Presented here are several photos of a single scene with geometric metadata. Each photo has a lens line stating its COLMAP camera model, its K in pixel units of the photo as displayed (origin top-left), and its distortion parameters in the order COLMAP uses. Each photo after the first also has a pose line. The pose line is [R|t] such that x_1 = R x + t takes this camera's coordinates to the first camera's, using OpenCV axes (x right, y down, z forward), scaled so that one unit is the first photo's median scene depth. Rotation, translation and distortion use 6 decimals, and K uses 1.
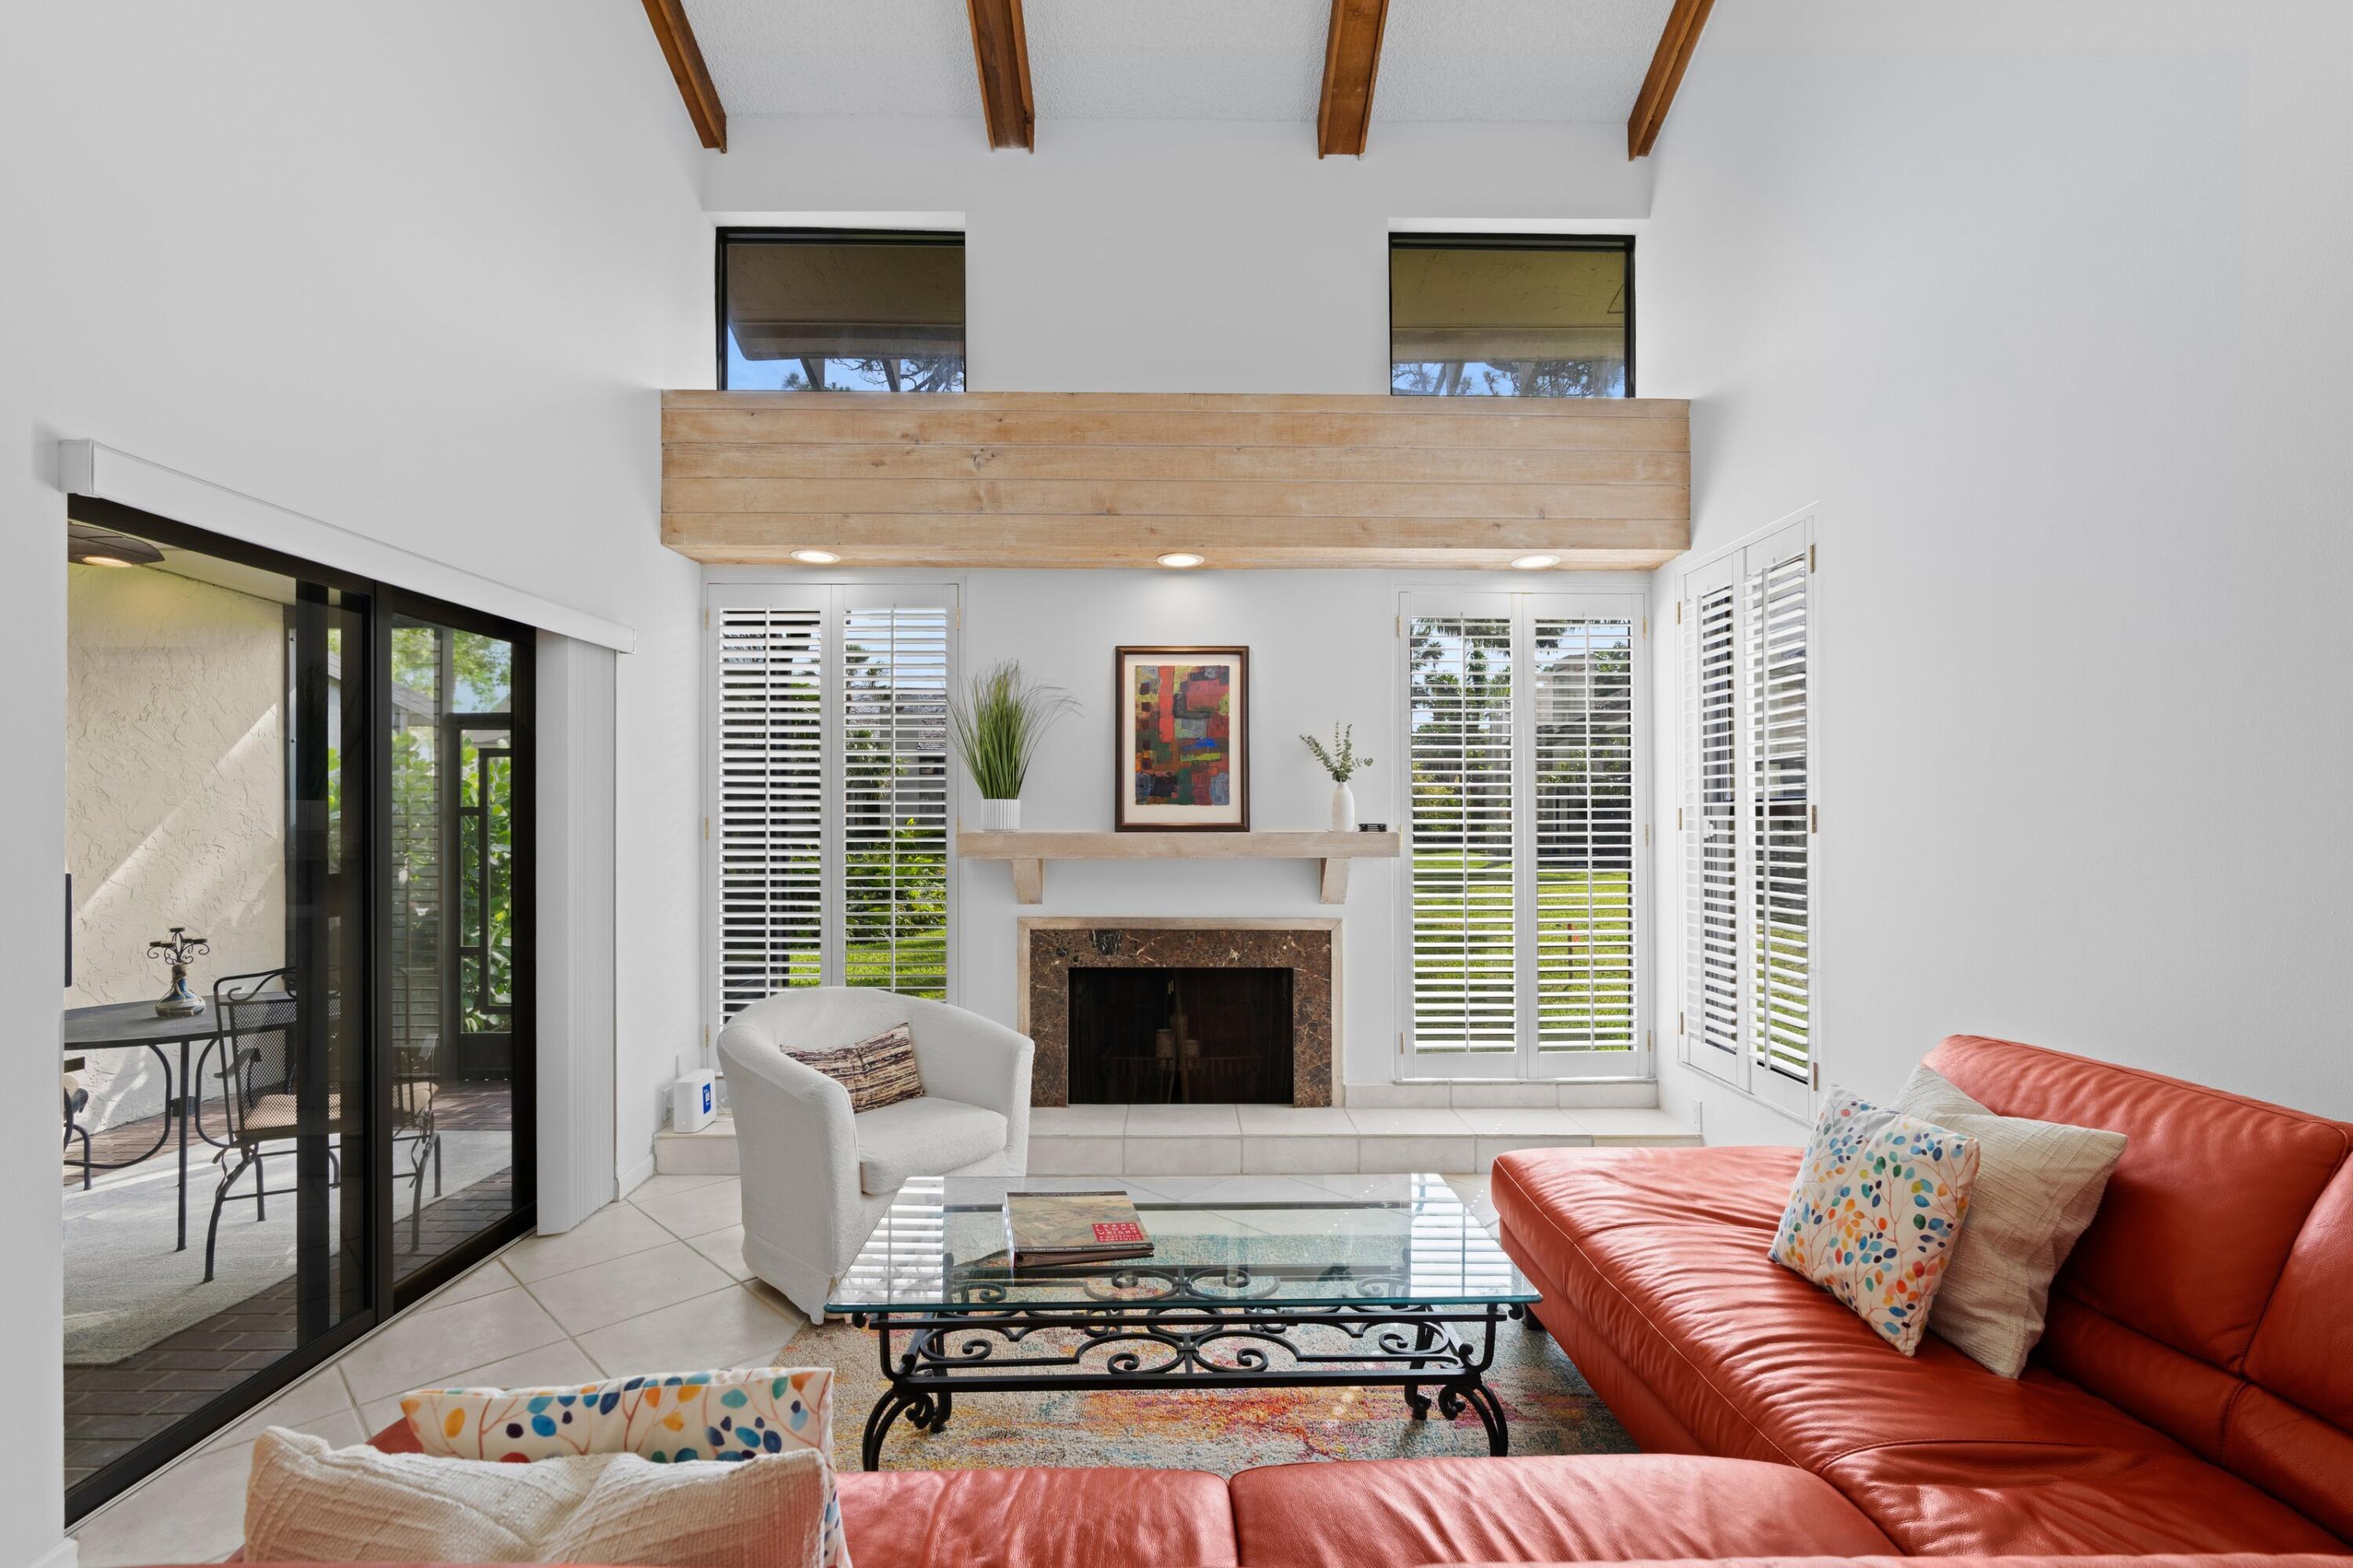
lens RADIAL K [[1069.0, 0, 1184.5], [0, 1069.0, 811.5], [0, 0, 1]] dist [-0.002916, 0.002834]
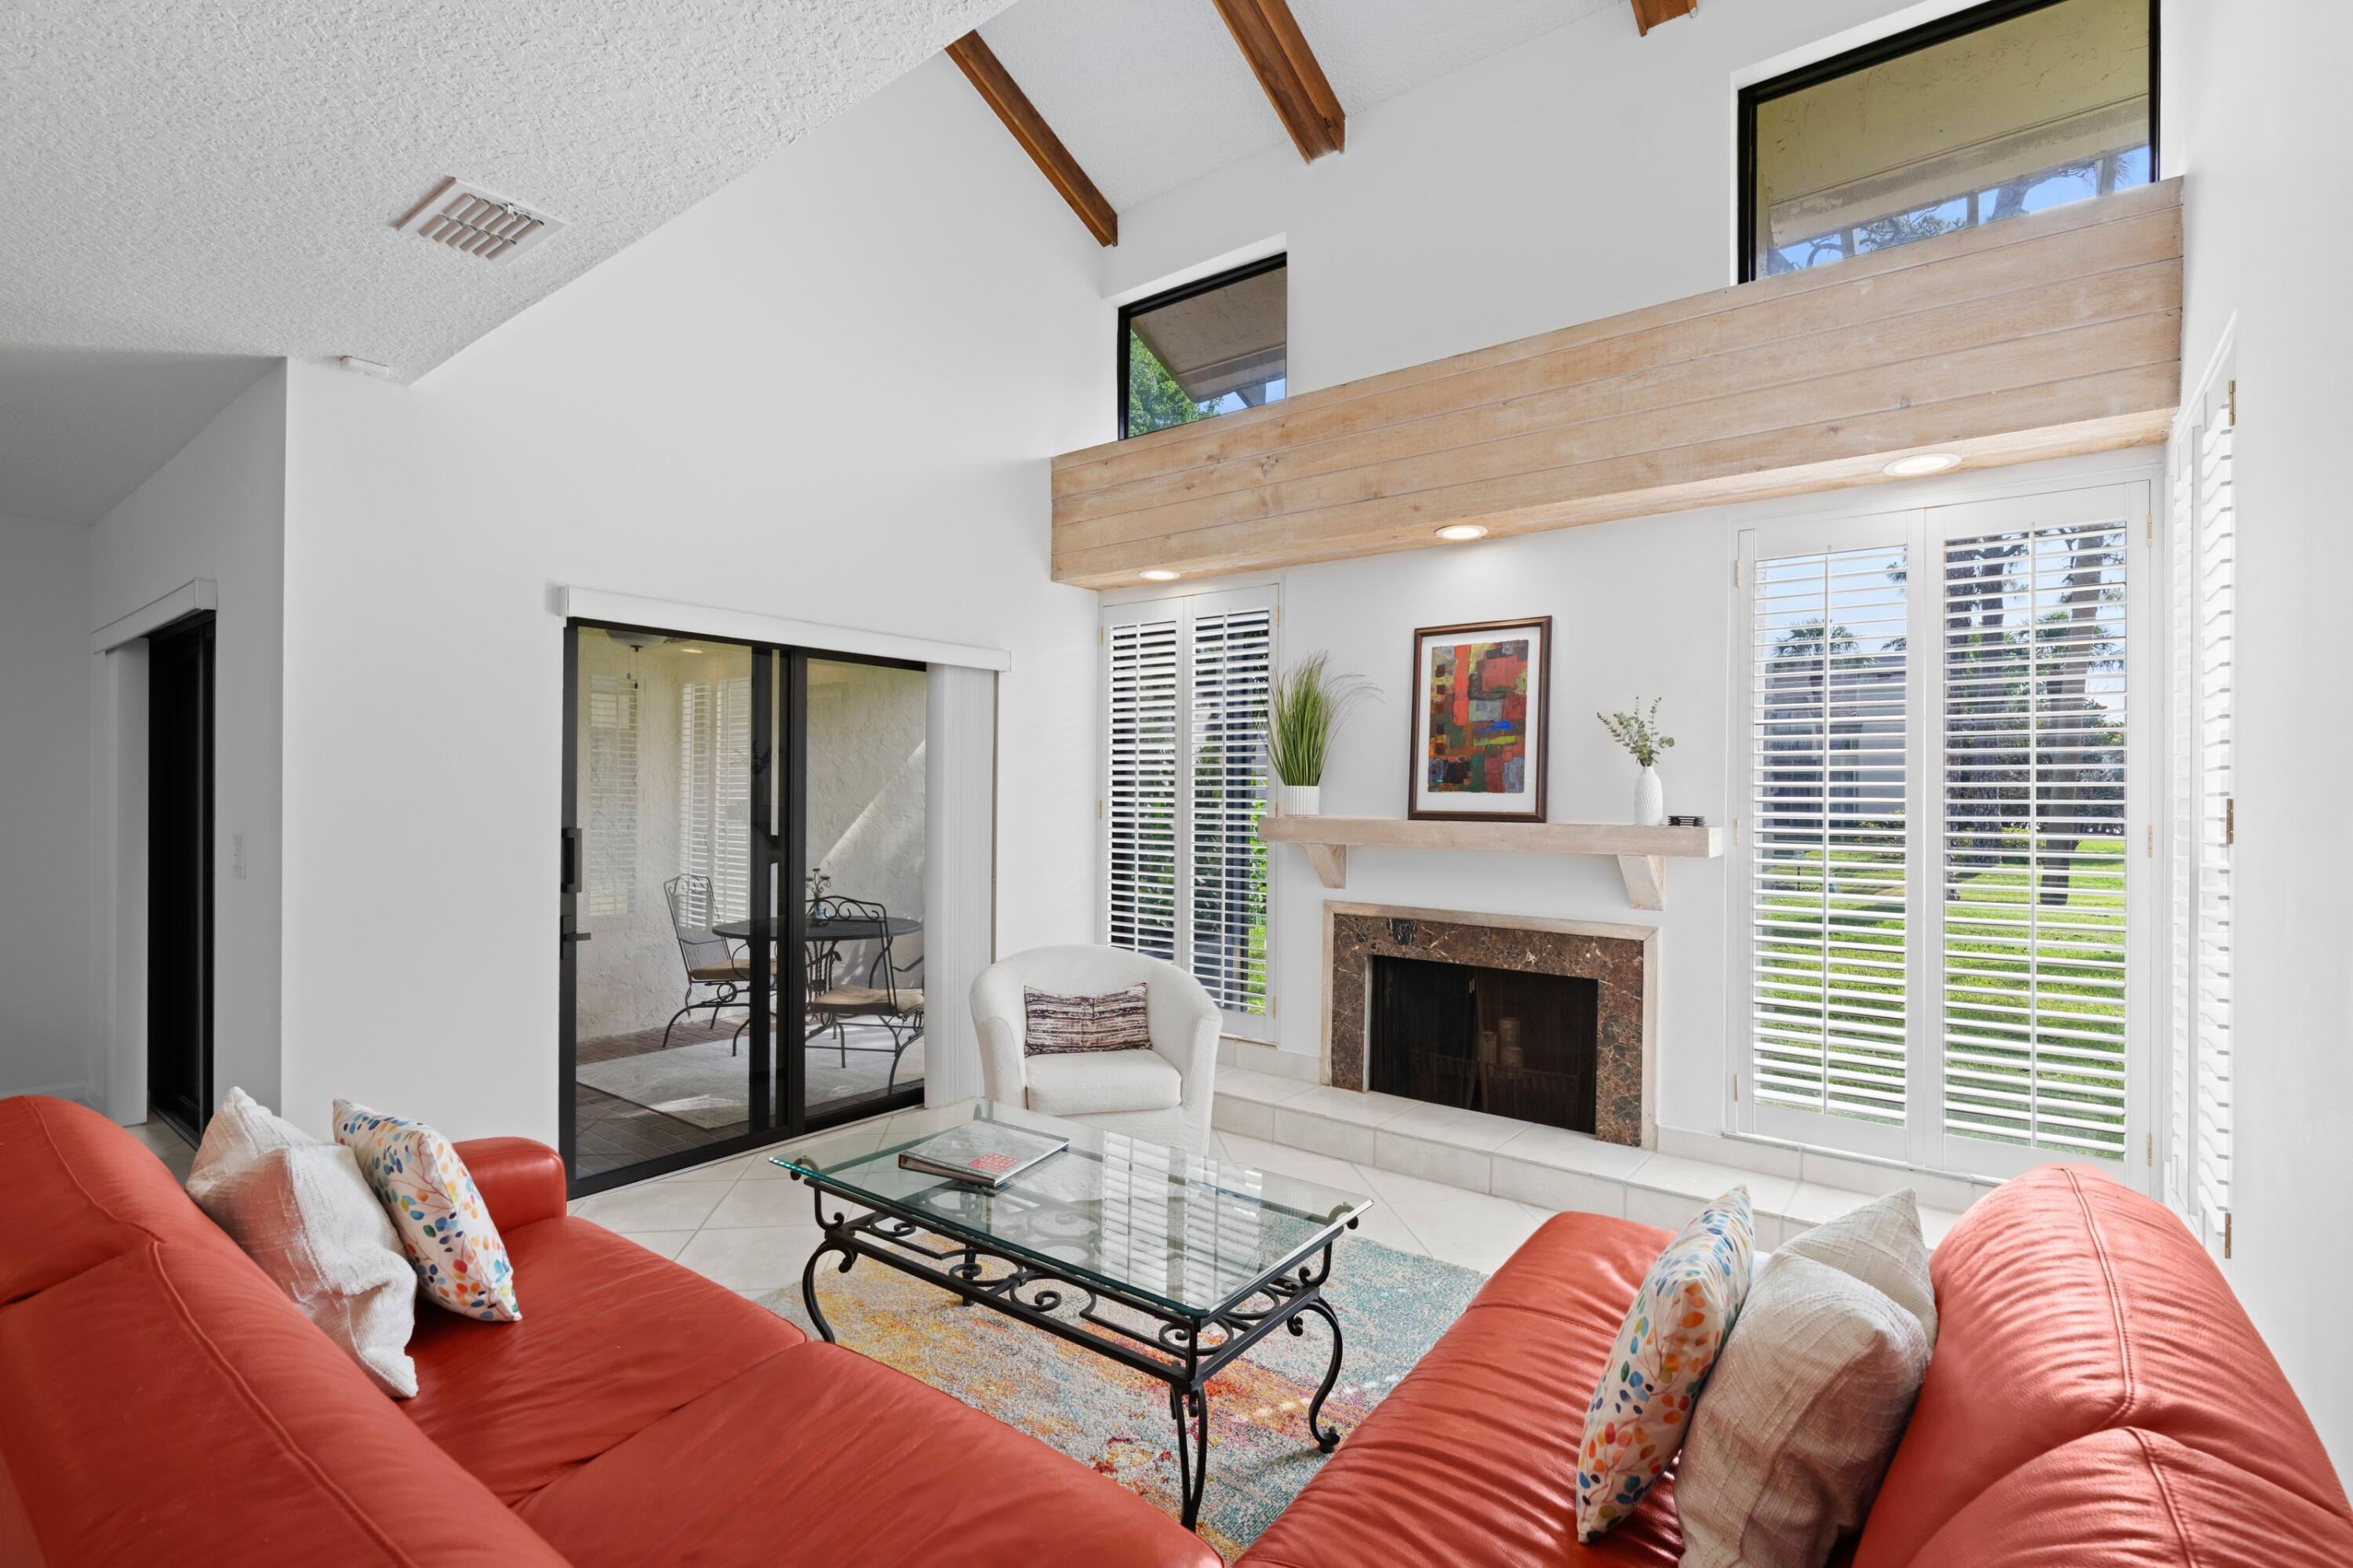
lens RADIAL K [[1078.2, 0, 1178.3], [0, 1078.2, 796.0], [0, 0, 1]] dist [-0.000653, 0.000733]
pose [[0.784109, 0.007944, -0.620573, 0.381198], [-0.007342, 0.999967, 0.003524, -0.004357], [0.620580, 0.001793, 0.784141, 0.097418]]
